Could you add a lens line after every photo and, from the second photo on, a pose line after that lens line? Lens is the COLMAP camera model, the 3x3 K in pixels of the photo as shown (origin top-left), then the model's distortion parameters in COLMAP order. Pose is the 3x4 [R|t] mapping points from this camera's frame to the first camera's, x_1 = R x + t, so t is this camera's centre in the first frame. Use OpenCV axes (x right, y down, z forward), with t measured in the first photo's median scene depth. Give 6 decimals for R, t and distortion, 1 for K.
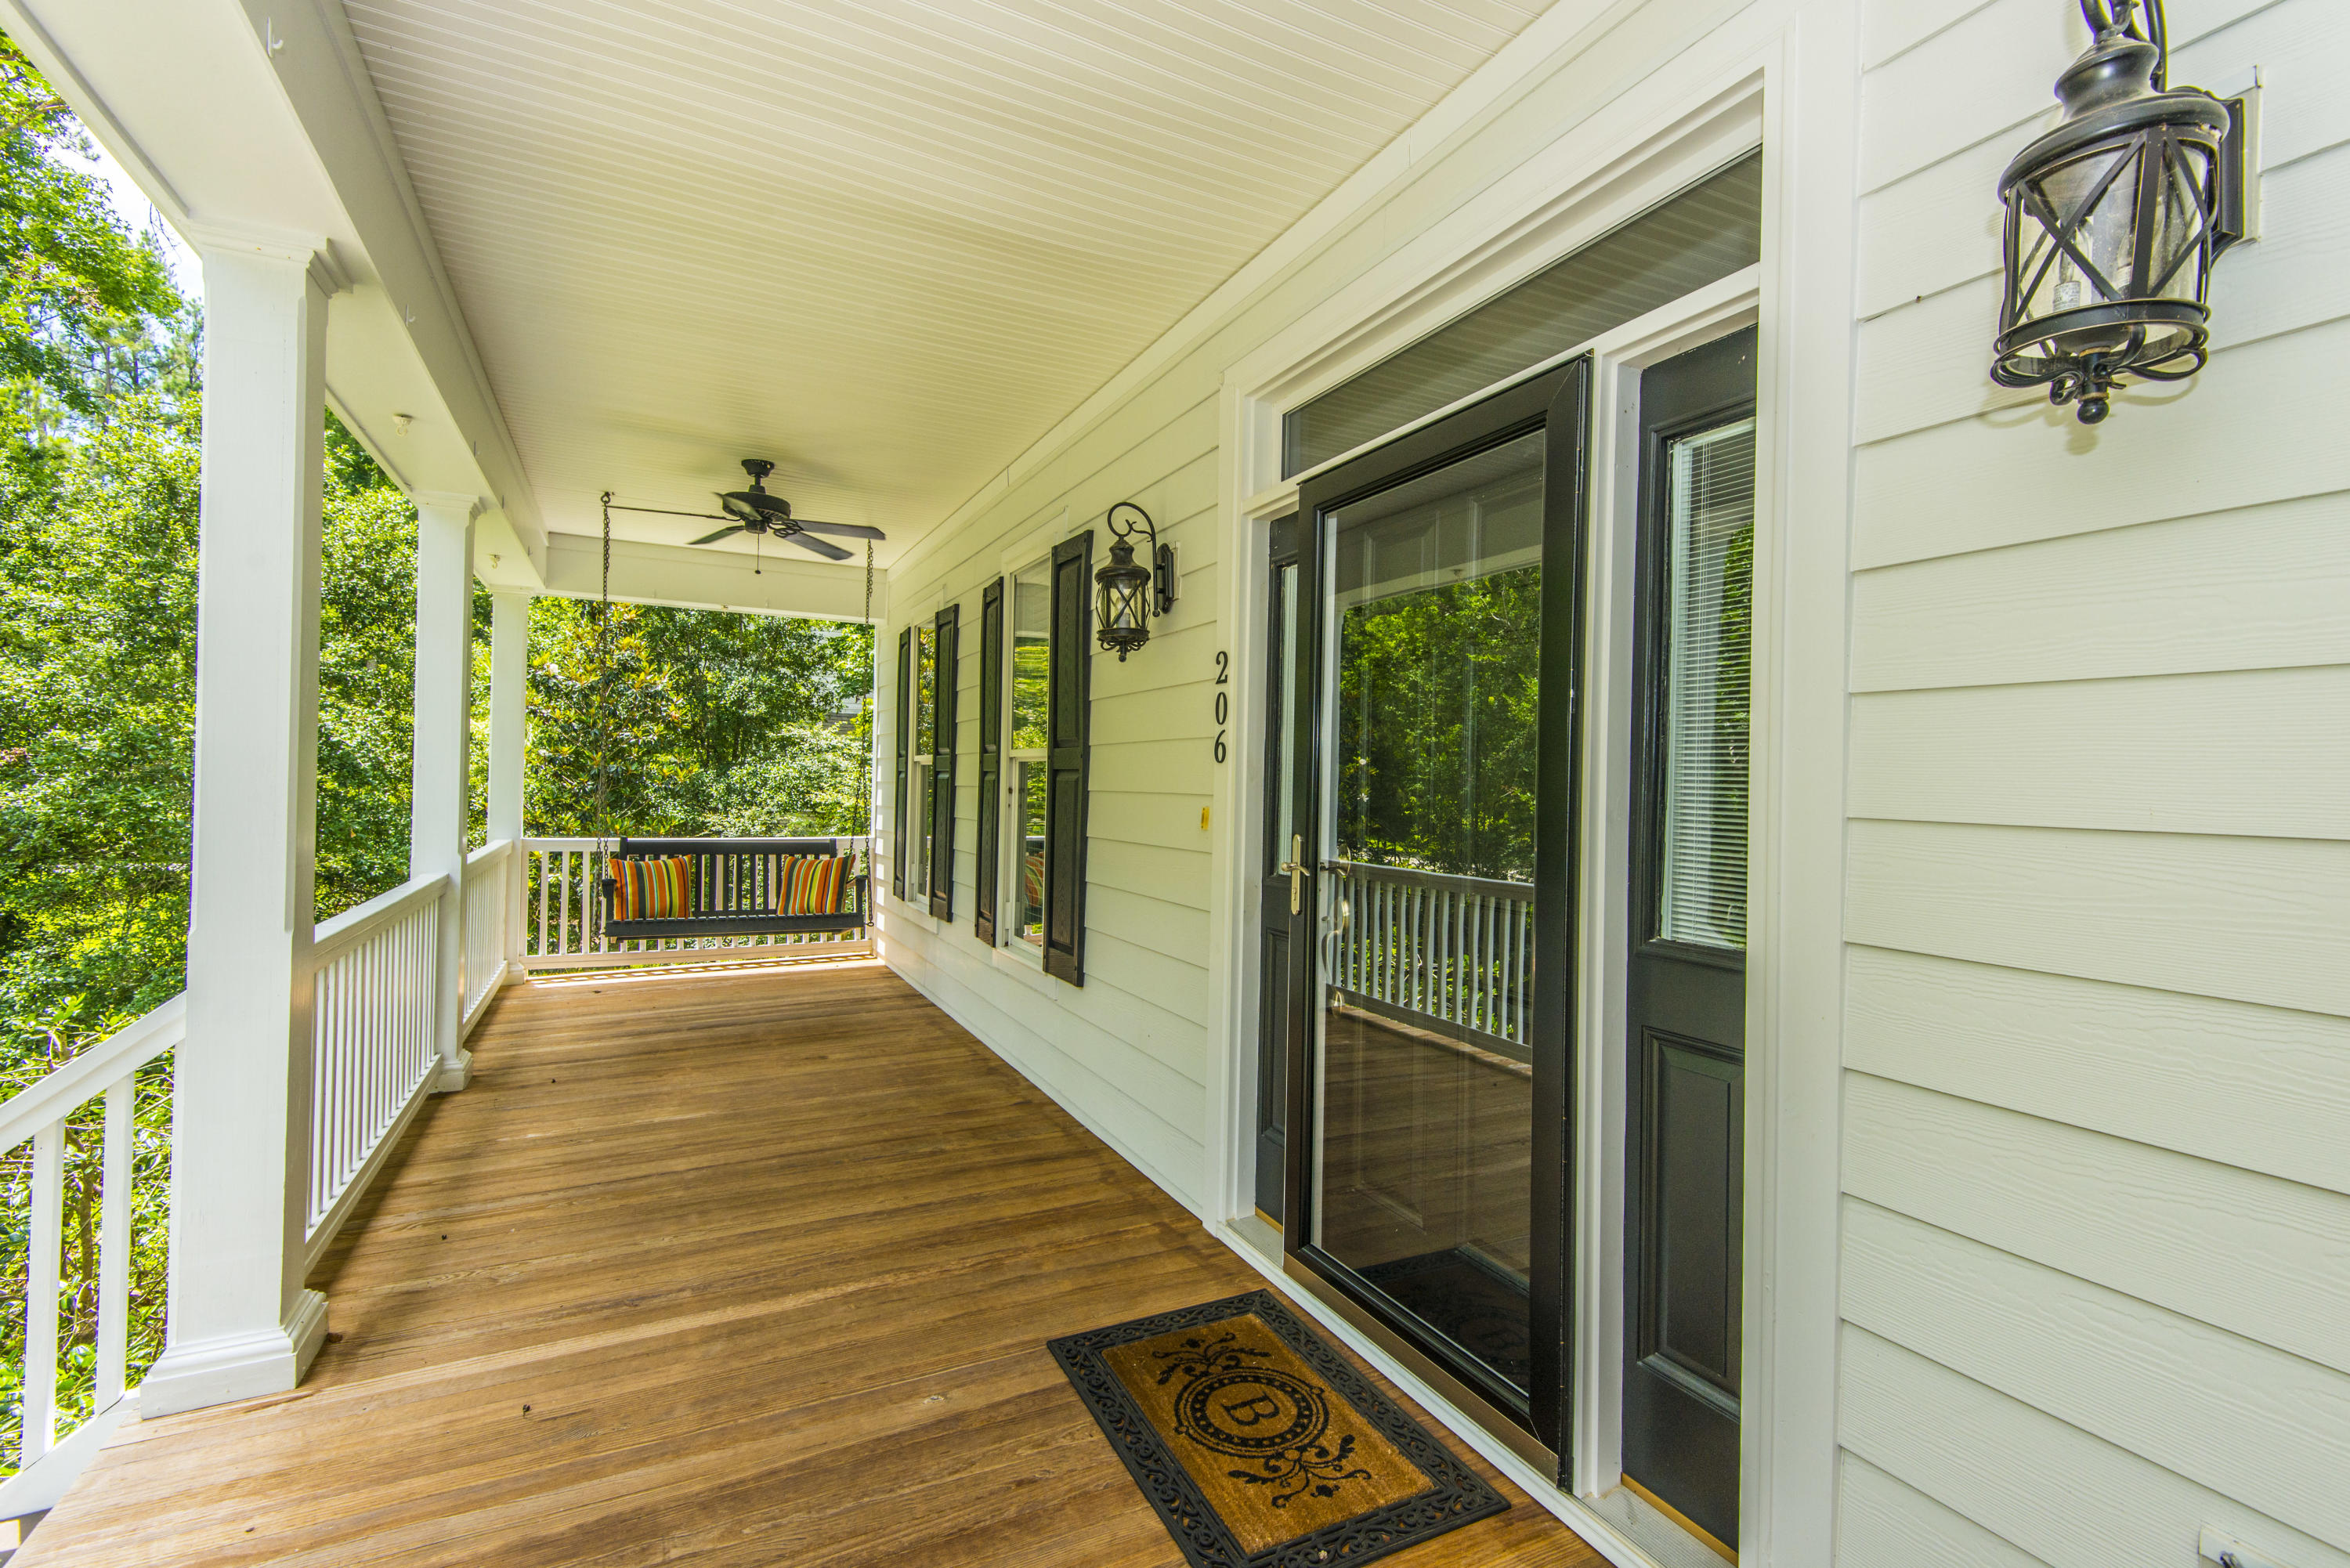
lens RADIAL K [[1057.2, 0, 1177.8], [0, 1057.2, 776.0], [0, 0, 1]] dist [0.034461, -0.019541]
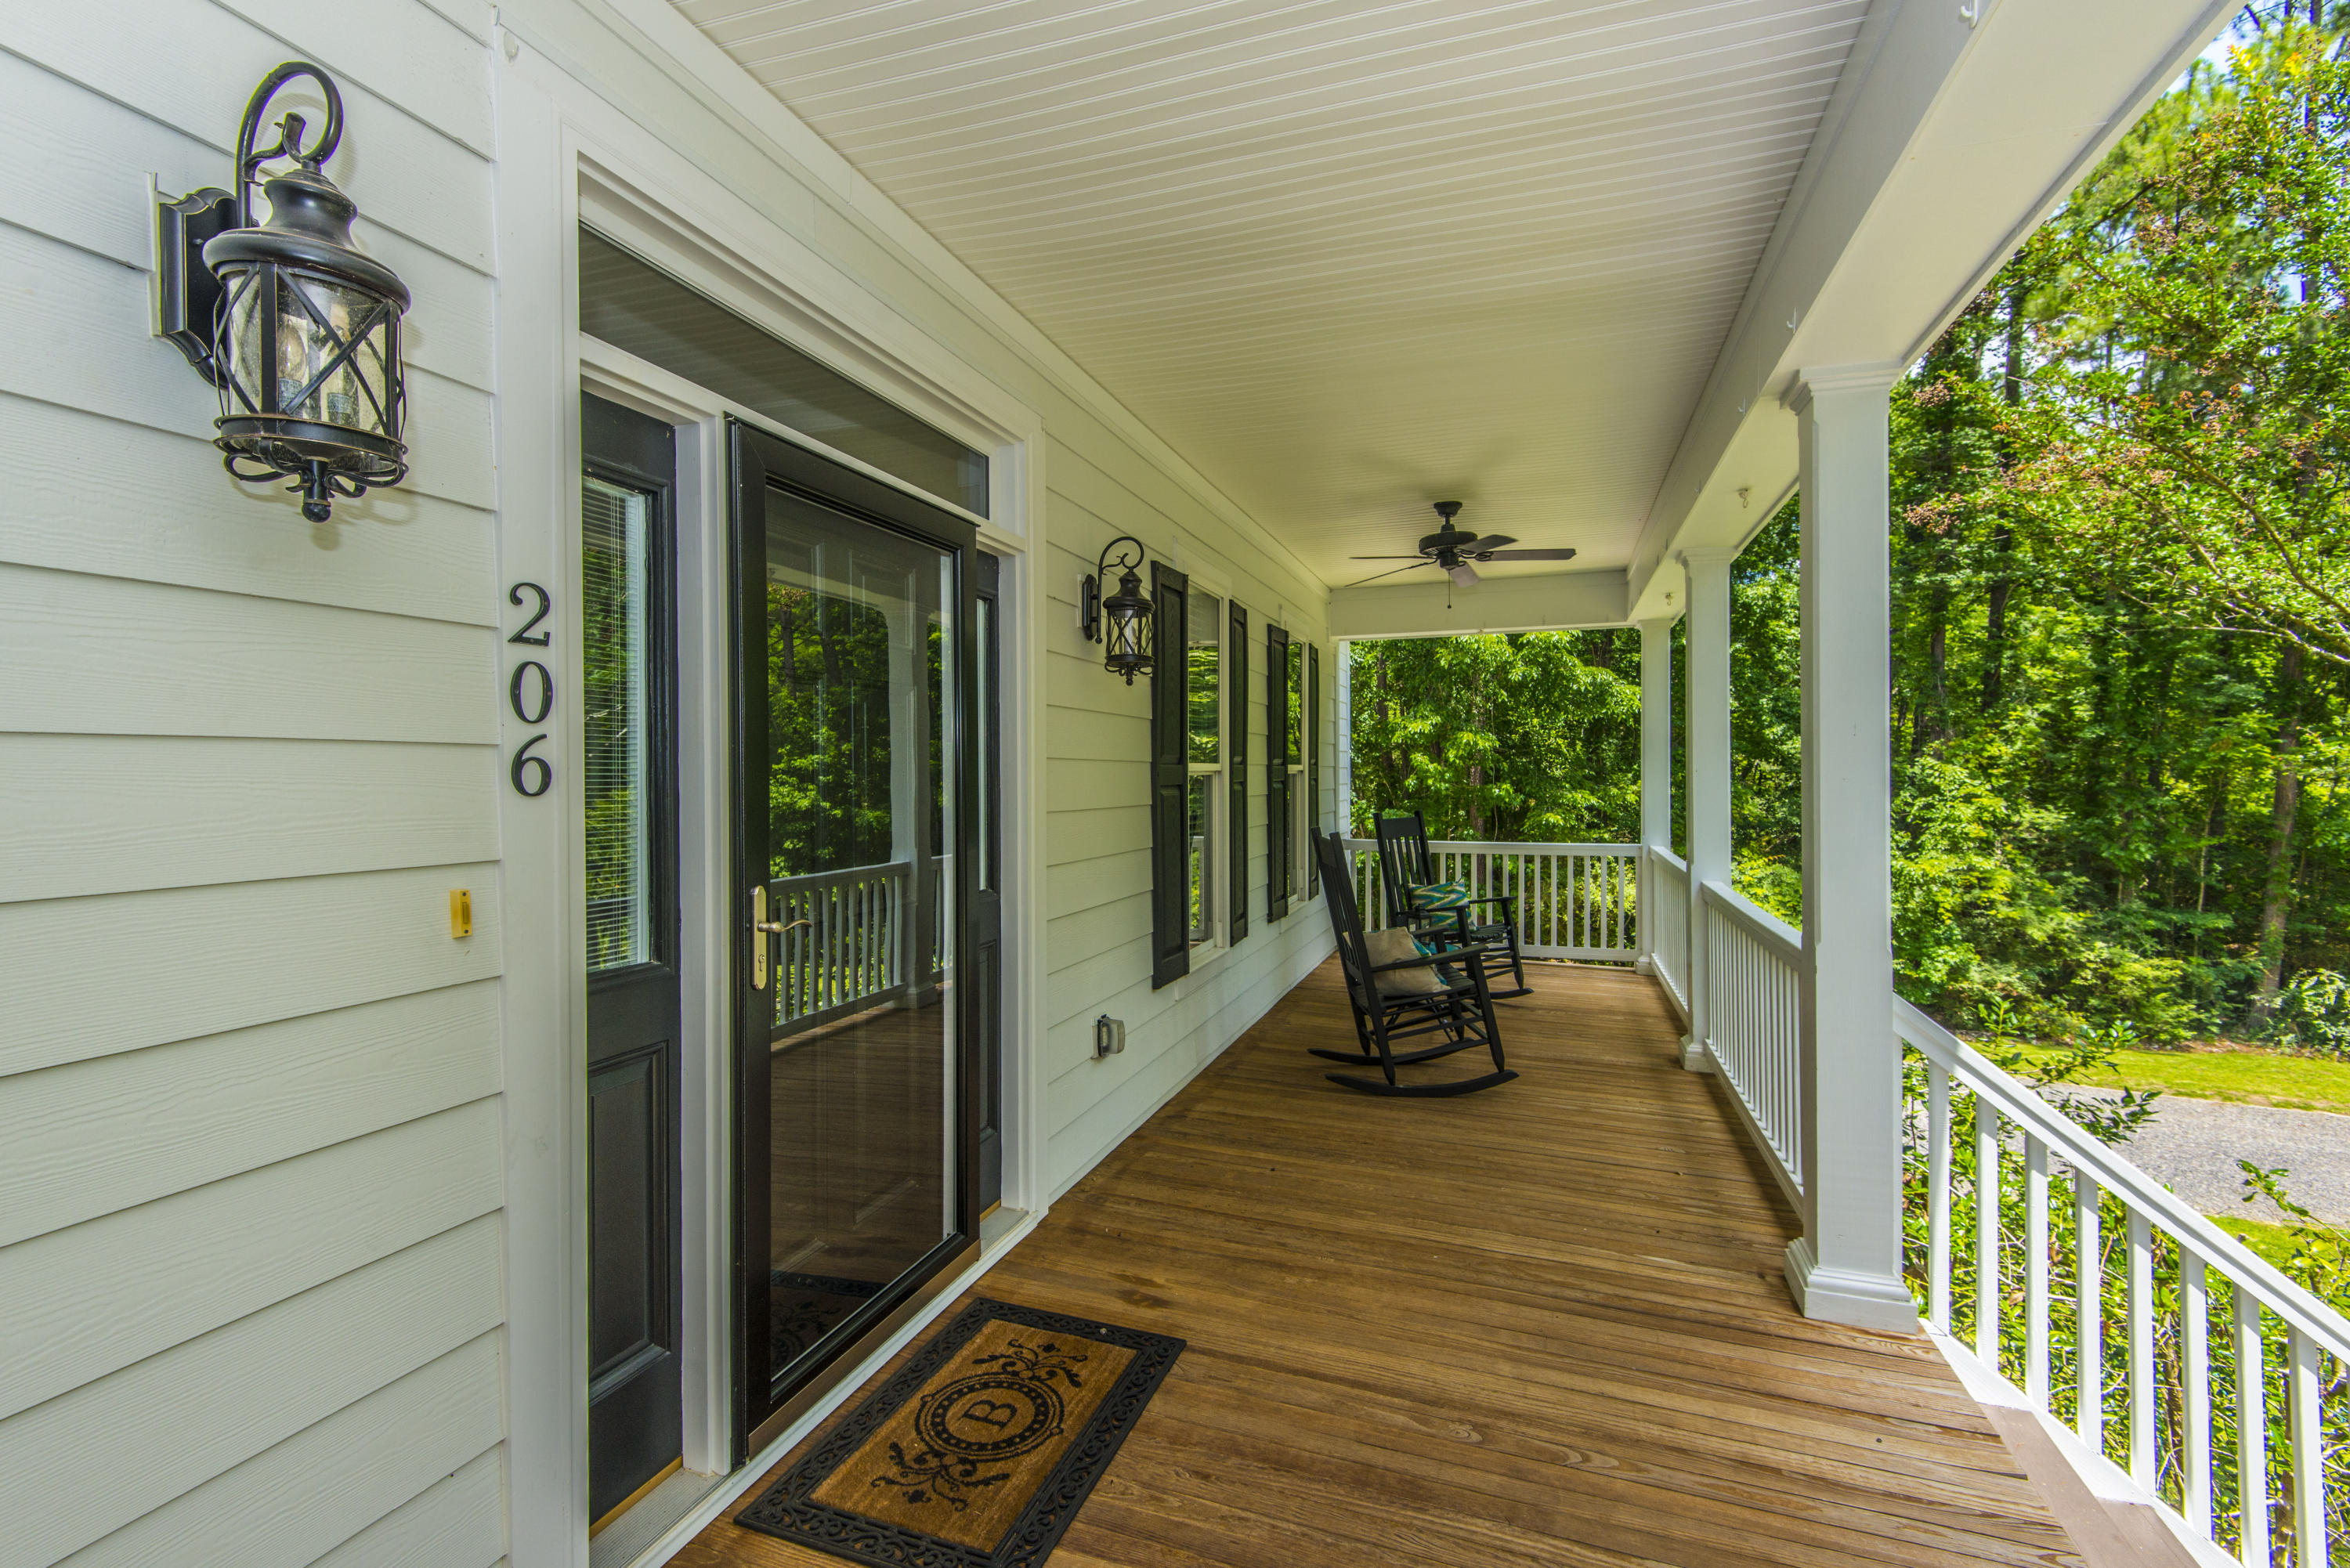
lens RADIAL K [[1057.2, 0, 1177.8], [0, 1057.2, 776.0], [0, 0, 1]] dist [0.034461, -0.019541]
pose [[-0.696520, -0.015542, 0.717369, -0.810913], [0.001470, 0.999732, 0.023087, -0.051235], [-0.717536, 0.017135, -0.696311, 1.618571]]
